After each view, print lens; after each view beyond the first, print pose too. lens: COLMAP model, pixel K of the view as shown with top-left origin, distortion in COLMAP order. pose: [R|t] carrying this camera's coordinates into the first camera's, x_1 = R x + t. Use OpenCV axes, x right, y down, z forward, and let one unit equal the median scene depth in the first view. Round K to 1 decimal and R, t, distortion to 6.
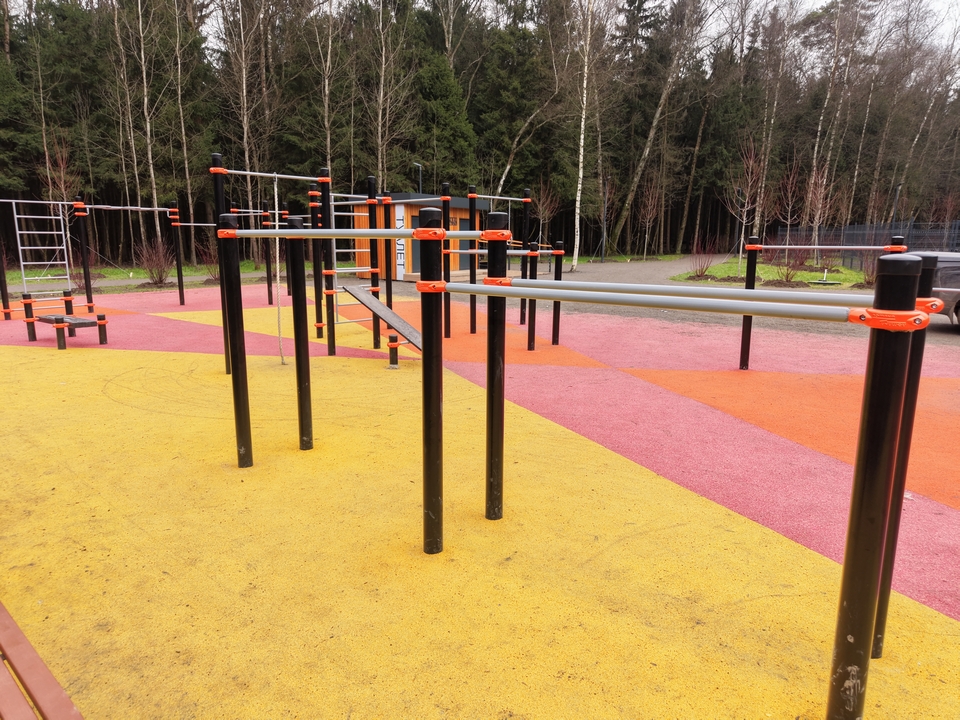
lens RADIAL K [[644.3, 0, 480.0], [0, 644.3, 360.0], [0, 0, 1]] dist [0.045174, -0.048340]
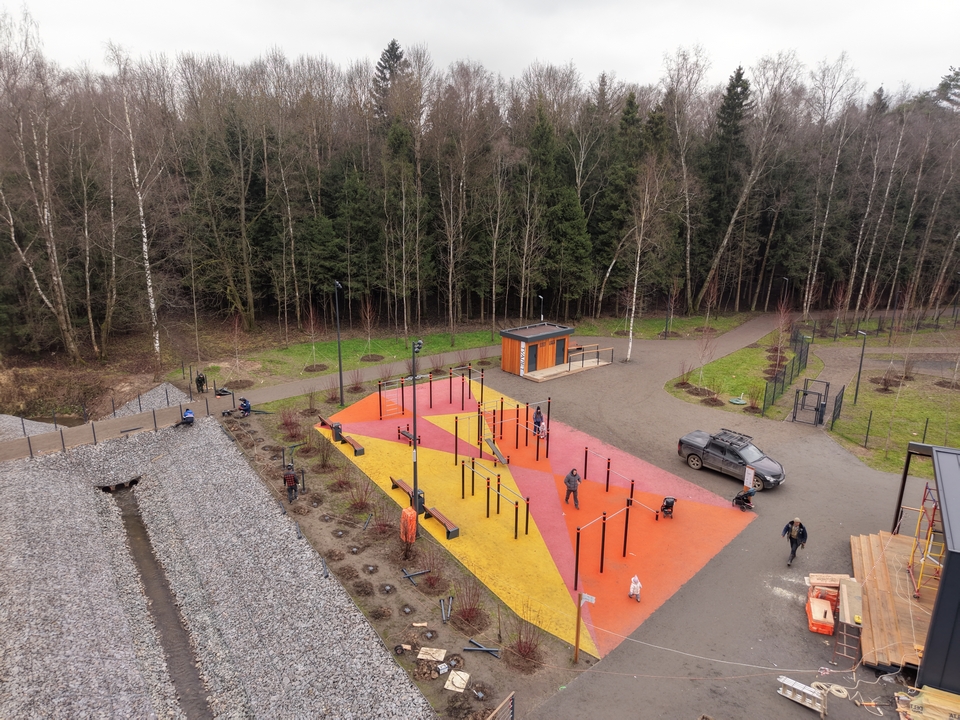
lens RADIAL K [[632.7, 0, 480.0], [0, 632.7, 360.0], [0, 0, 1]] dist [0.036304, -0.067515]
pose [[0.965621, 0.075134, -0.248861, 0.124566], [-0.056821, 0.995176, 0.079982, -0.170619], [0.253669, -0.063091, 0.965231, -0.488190]]
